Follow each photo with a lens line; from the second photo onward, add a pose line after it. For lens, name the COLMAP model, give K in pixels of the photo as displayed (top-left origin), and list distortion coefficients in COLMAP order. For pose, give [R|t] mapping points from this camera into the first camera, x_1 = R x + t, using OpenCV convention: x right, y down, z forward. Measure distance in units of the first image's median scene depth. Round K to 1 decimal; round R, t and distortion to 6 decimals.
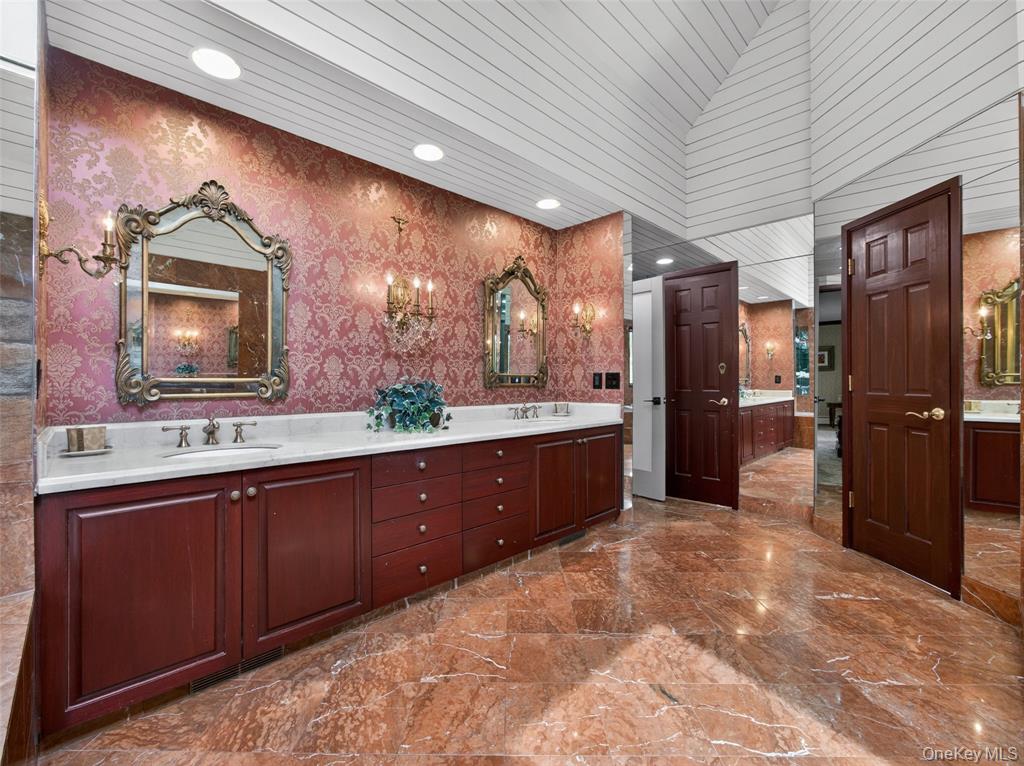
lens RADIAL K [[453.5, 0, 512.4], [0, 453.5, 380.3], [0, 0, 1]] dist [-0.002730, -0.000445]
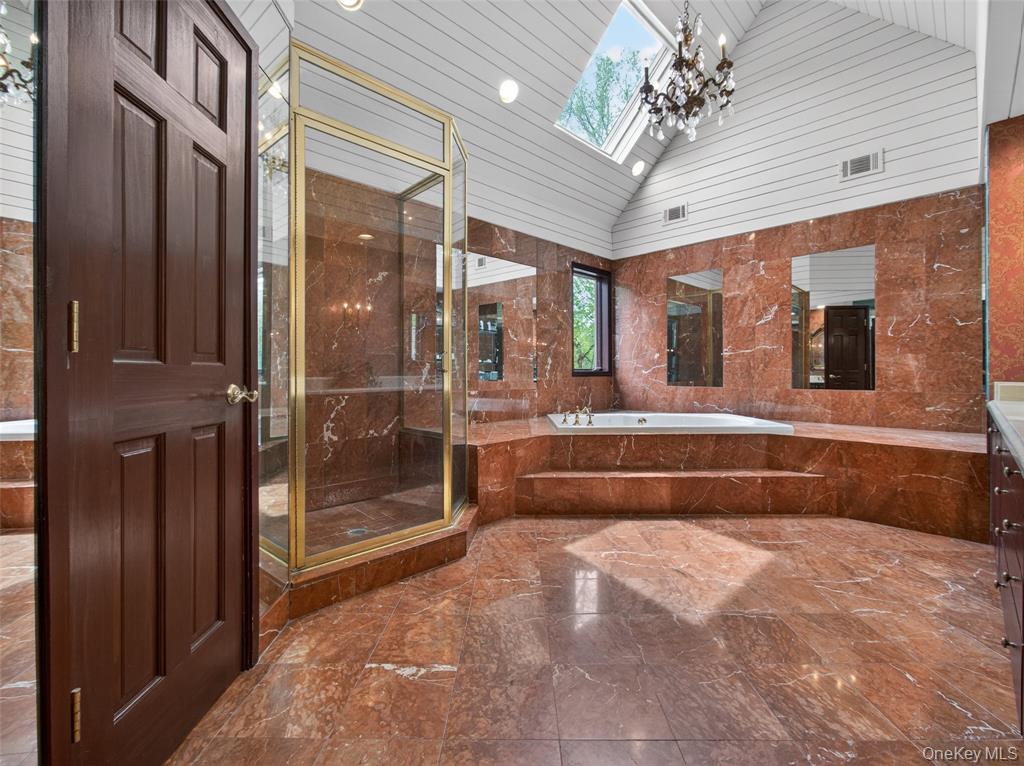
lens RADIAL K [[453.5, 0, 511.5], [0, 453.5, 374.9], [0, 0, 1]] dist [-0.002730, -0.000445]
pose [[-0.999907, -0.000255, 0.013656, 0.727402], [-0.000183, 0.999986, 0.005289, 0.060299], [-0.013657, 0.005286, -0.999893, 2.066134]]
